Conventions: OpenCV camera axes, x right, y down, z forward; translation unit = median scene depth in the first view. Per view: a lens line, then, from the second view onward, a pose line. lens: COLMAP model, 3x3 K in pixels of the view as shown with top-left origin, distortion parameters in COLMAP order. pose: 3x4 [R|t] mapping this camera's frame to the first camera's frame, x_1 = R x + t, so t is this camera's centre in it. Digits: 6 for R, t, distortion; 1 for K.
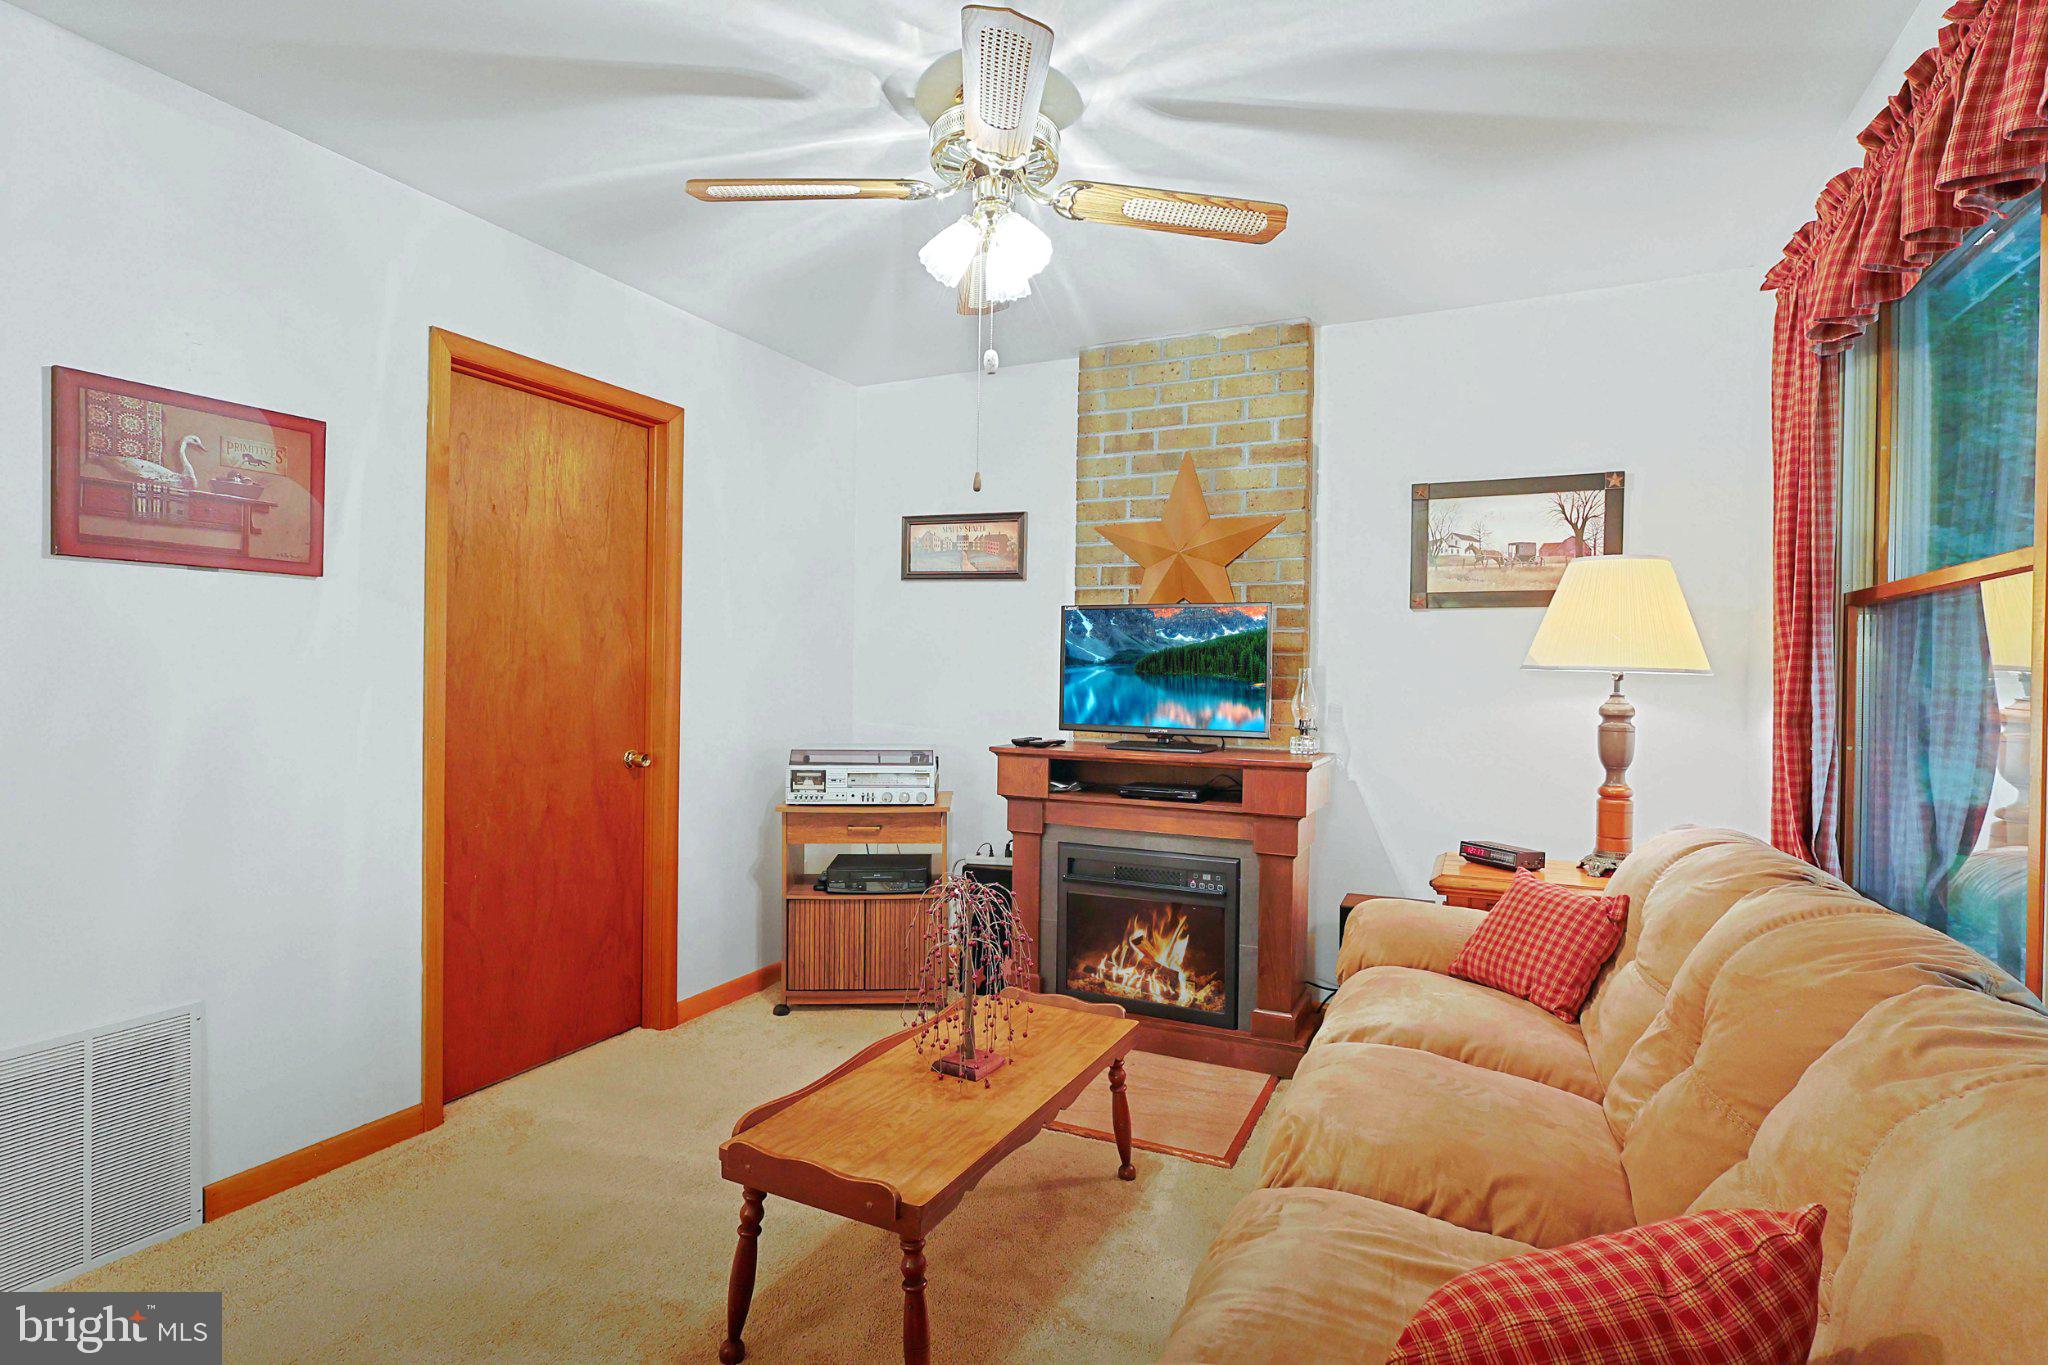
lens RADIAL K [[994.9, 0, 1025.5], [0, 994.9, 678.2], [0, 0, 1]] dist [-0.001384, -0.001228]
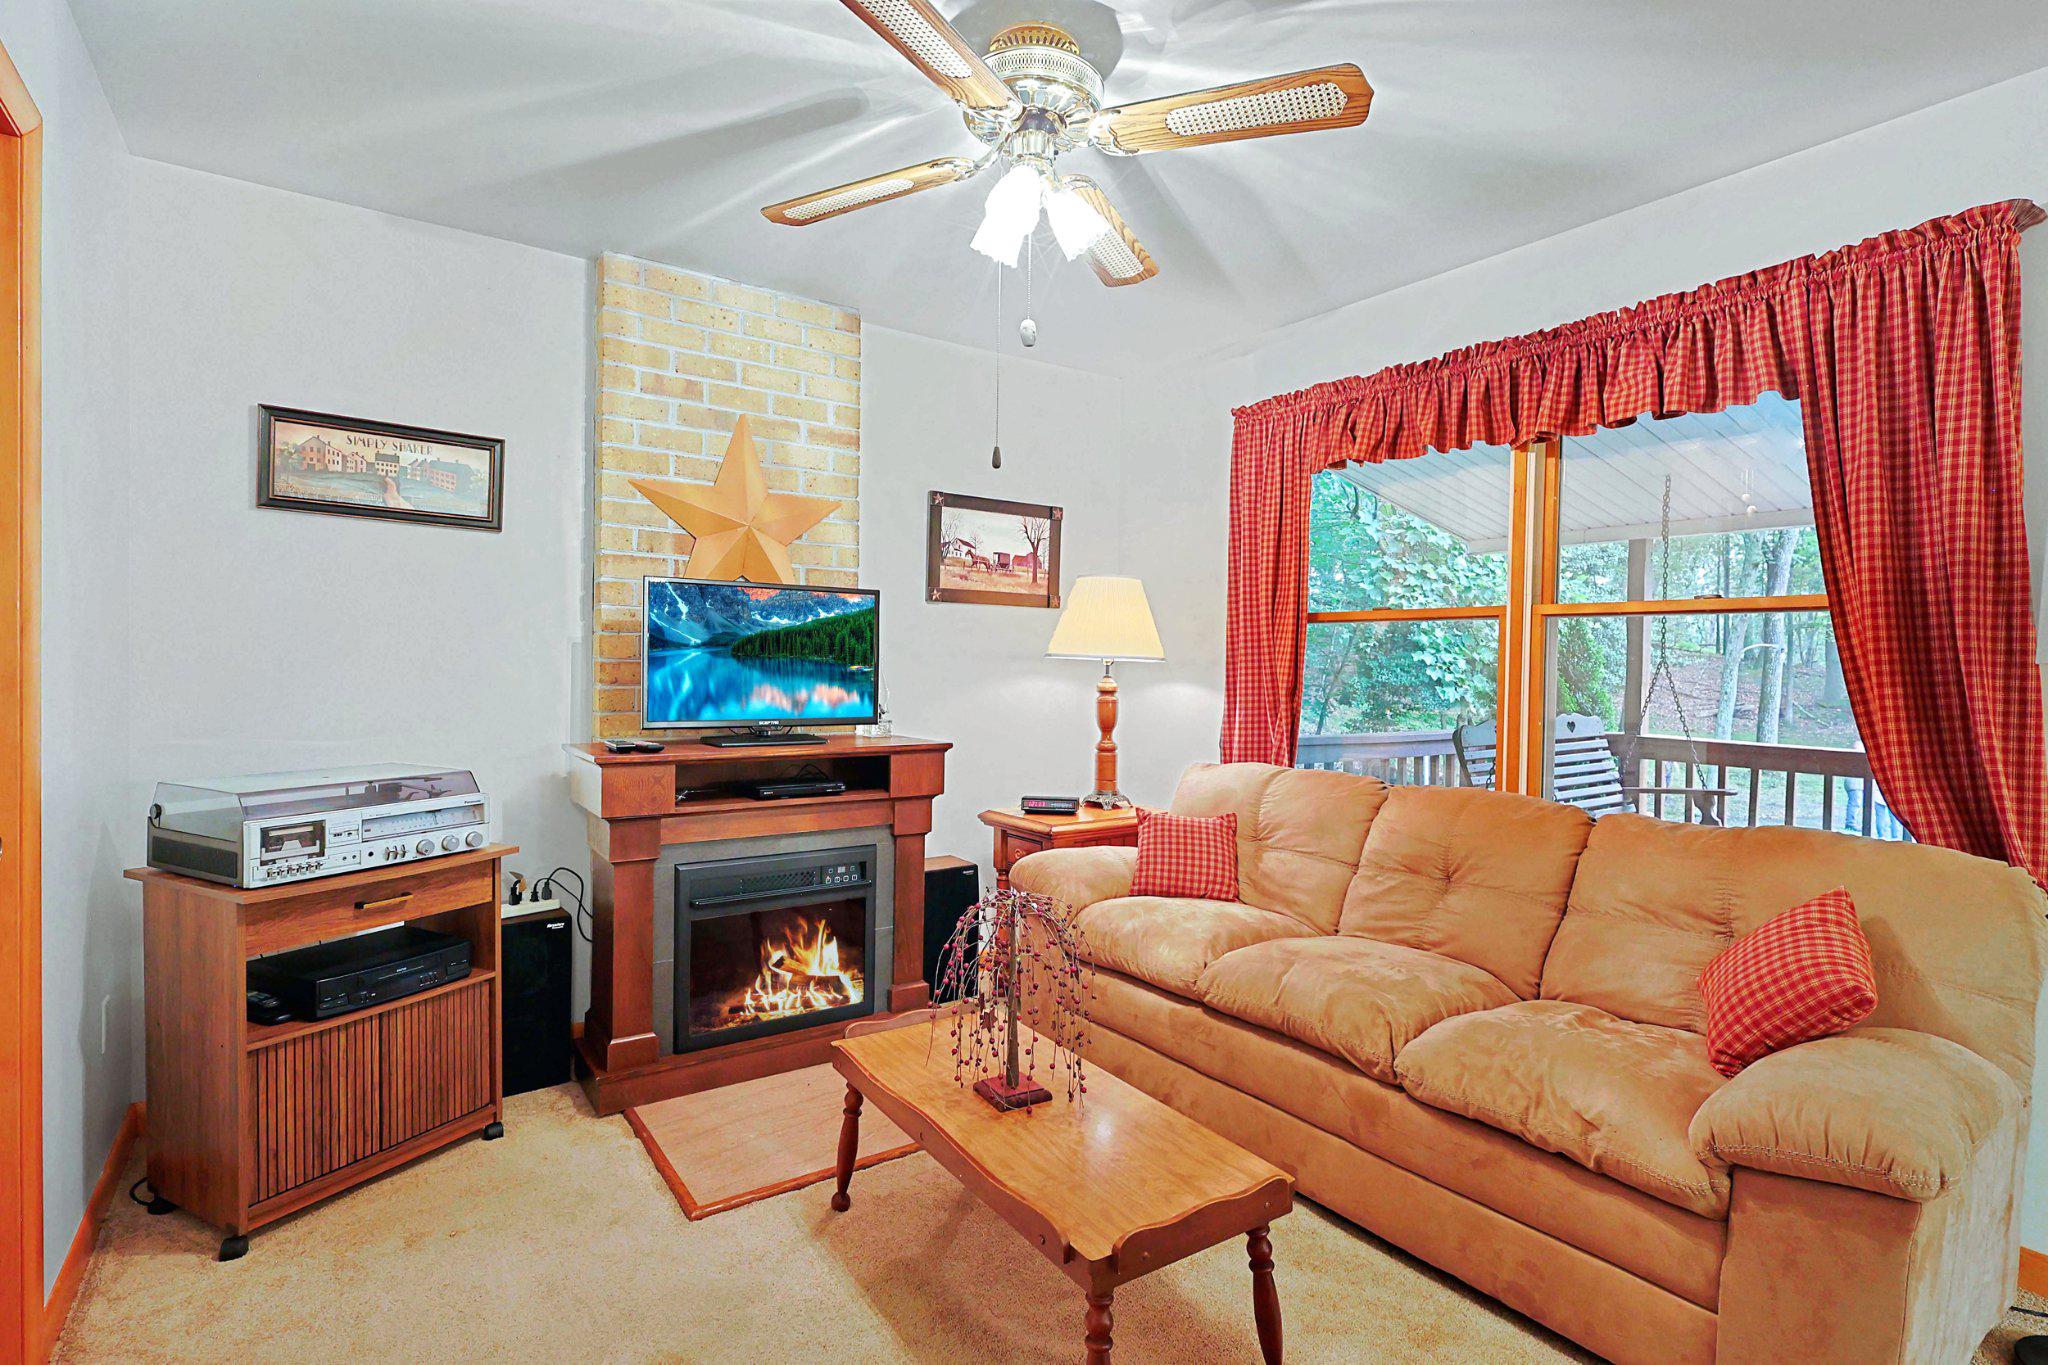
lens RADIAL K [[994.9, 0, 1025.5], [0, 994.9, 678.2], [0, 0, 1]] dist [-0.001384, -0.001228]
pose [[0.497764, -0.020584, 0.867068, -0.530373], [-0.005257, 0.999628, 0.026749, -0.013278], [-0.867297, -0.017873, 0.497471, 0.338837]]
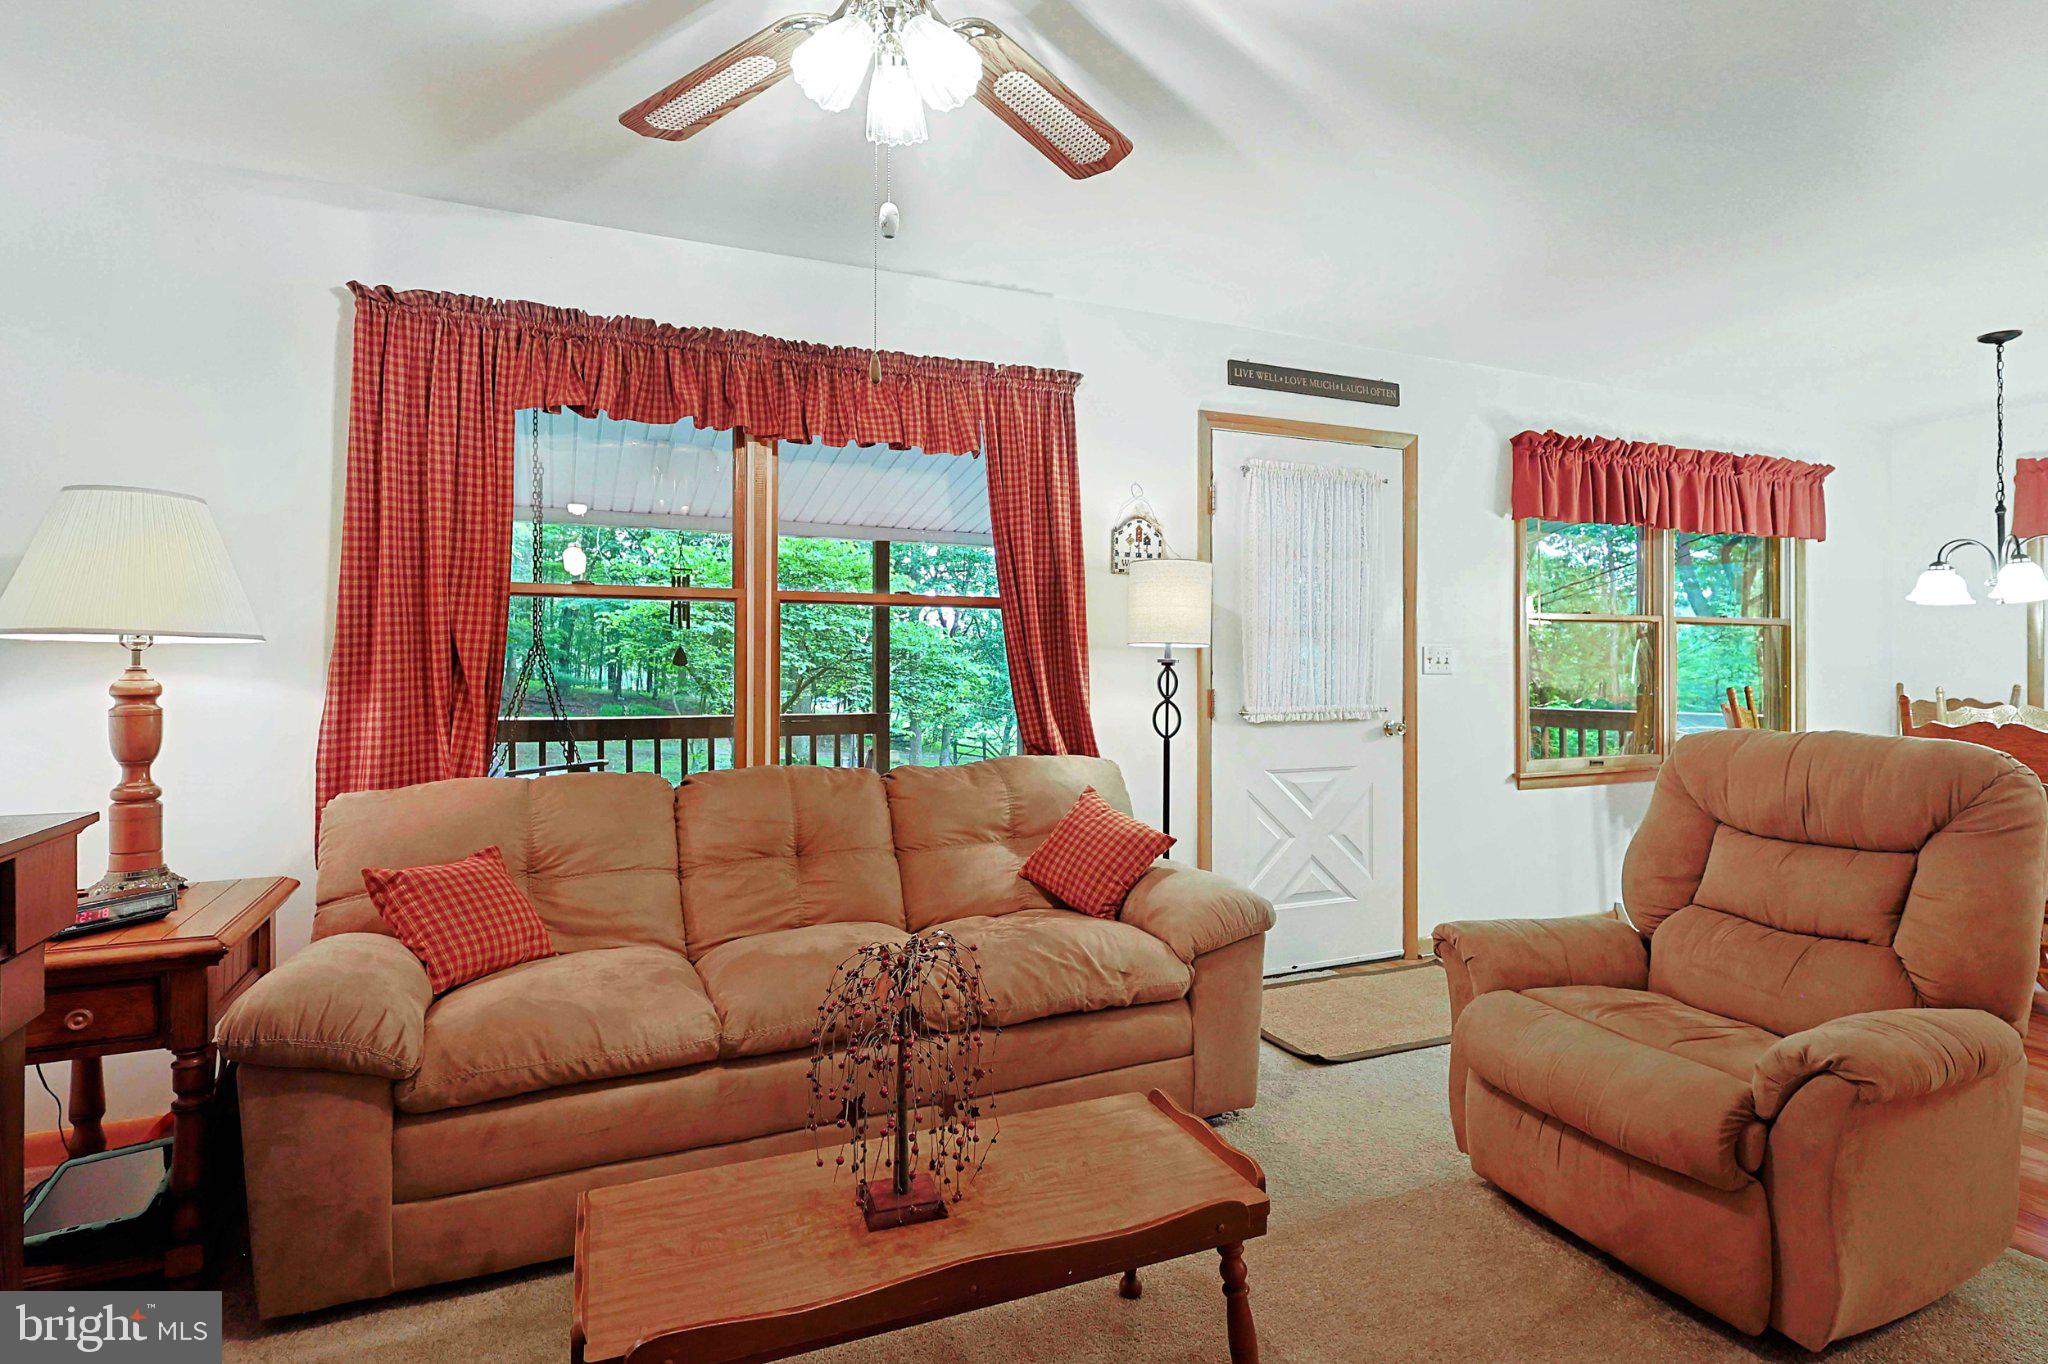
lens RADIAL K [[1019.7, 0, 1034.6], [0, 1019.7, 656.2], [0, 0, 1]] dist [0.002138, 0.001697]
pose [[-0.749678, -0.013401, 0.661667, -0.379976], [-0.009772, 0.999910, 0.009181, -0.006157], [-0.661731, 0.000417, -0.749741, 0.928346]]
